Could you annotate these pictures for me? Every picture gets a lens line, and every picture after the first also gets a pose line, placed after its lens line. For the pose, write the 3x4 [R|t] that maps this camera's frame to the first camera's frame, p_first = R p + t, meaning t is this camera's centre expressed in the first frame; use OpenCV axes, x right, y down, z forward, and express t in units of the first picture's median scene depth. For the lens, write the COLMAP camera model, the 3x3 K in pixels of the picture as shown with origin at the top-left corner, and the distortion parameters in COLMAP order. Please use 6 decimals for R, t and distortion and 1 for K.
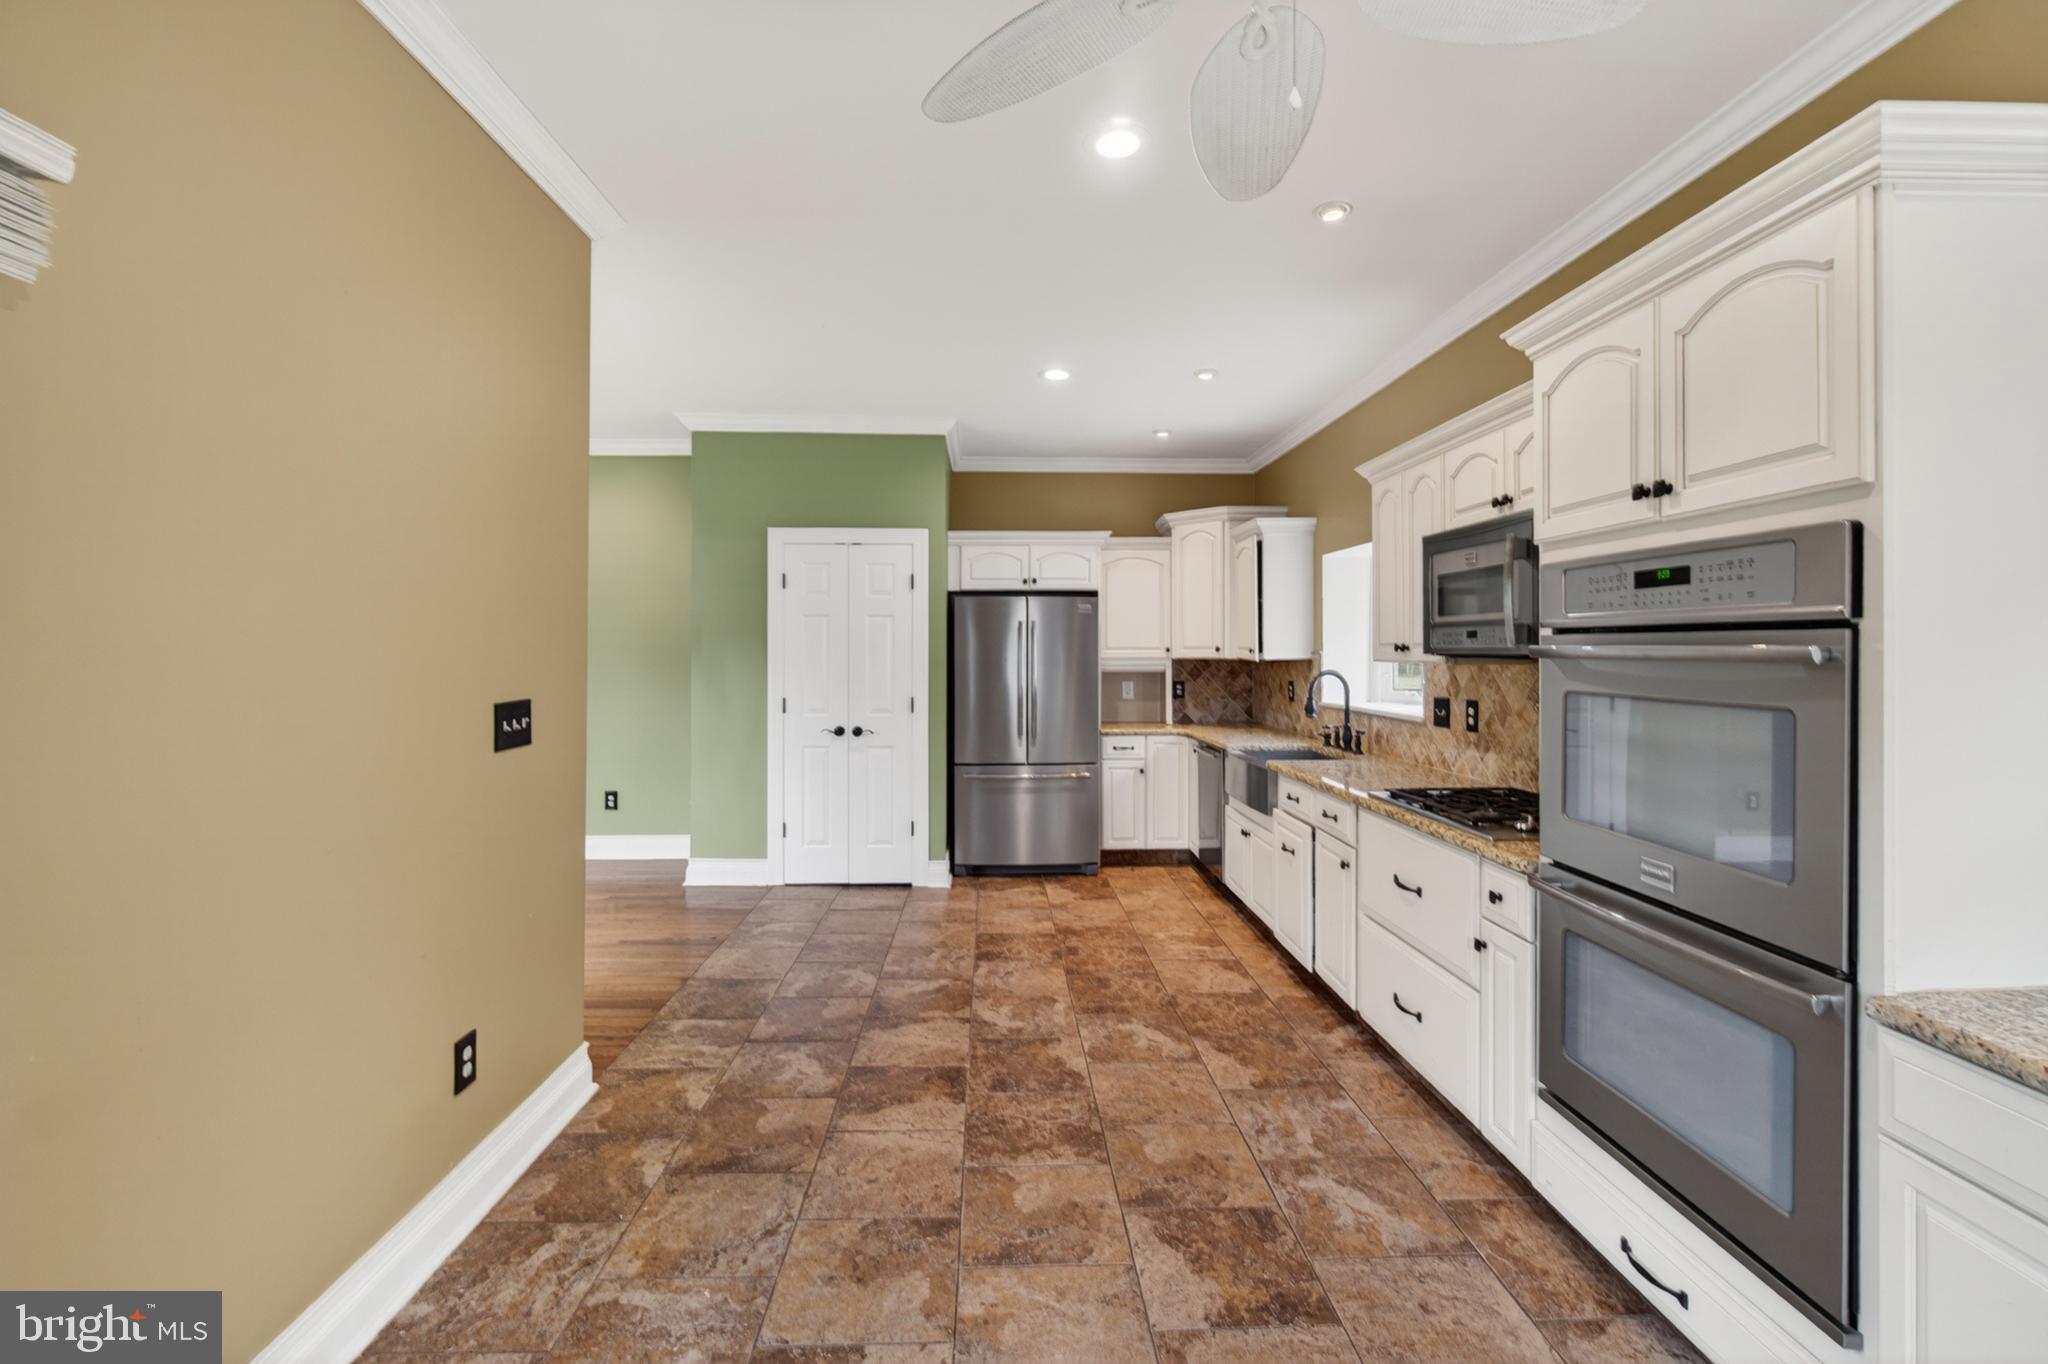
lens RADIAL K [[876.1, 0, 1031.5], [0, 876.1, 651.4], [0, 0, 1]] dist [-0.005170, 0.001843]
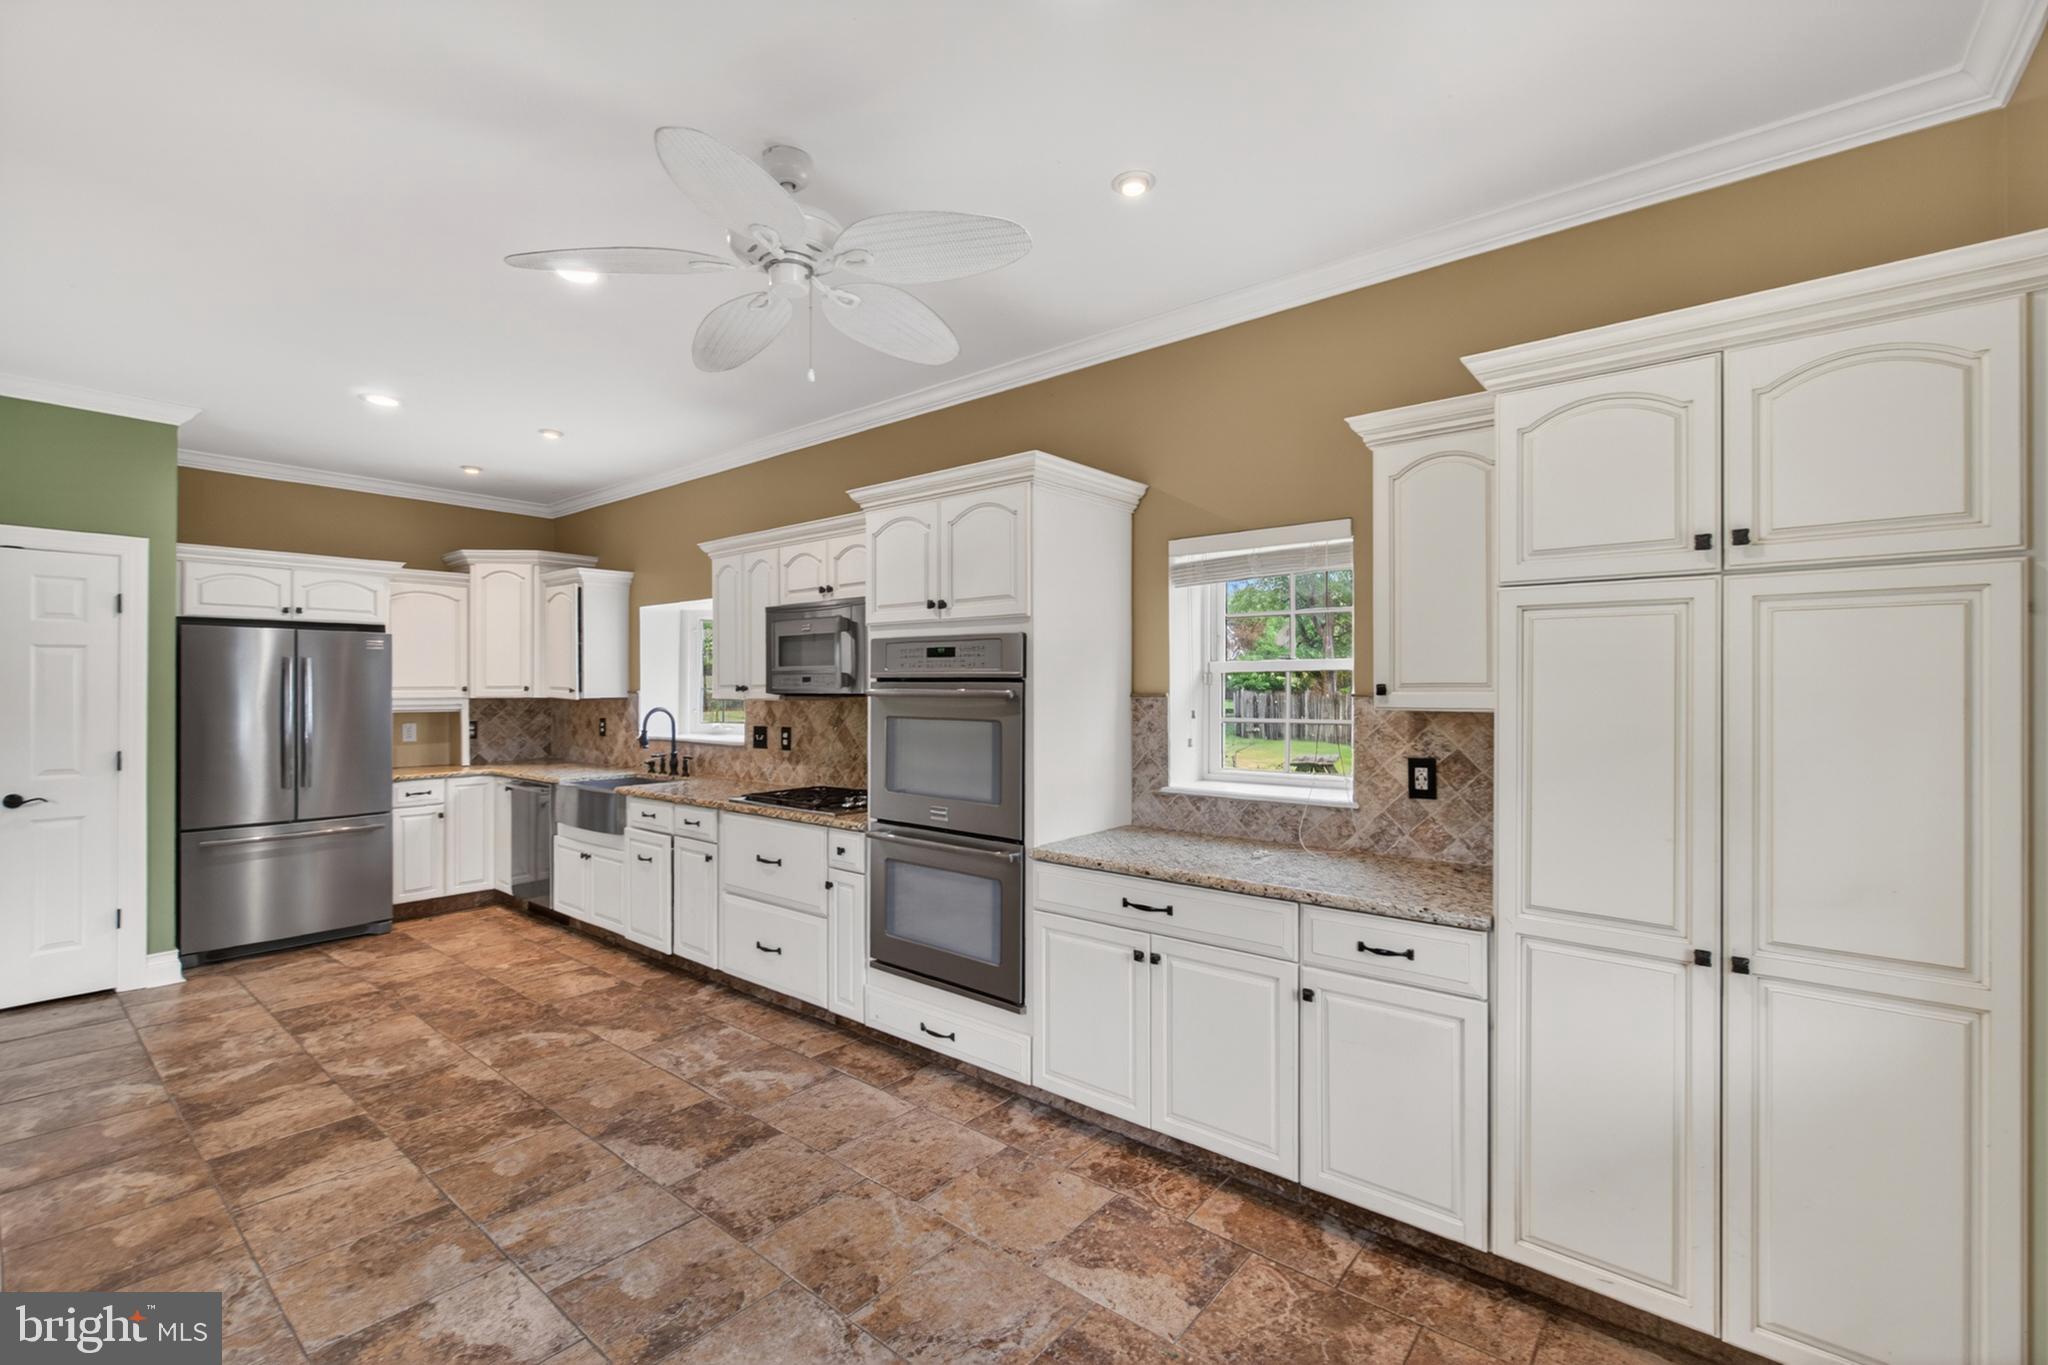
lens RADIAL K [[876.1, 0, 994.4], [0, 876.1, 689.9], [0, 0, 1]] dist [-0.005170, 0.001843]
pose [[0.685615, -0.002118, 0.727962, -0.293756], [0.000848, 0.999997, 0.002110, -0.004982], [-0.727964, -0.000829, 0.685615, -0.186926]]
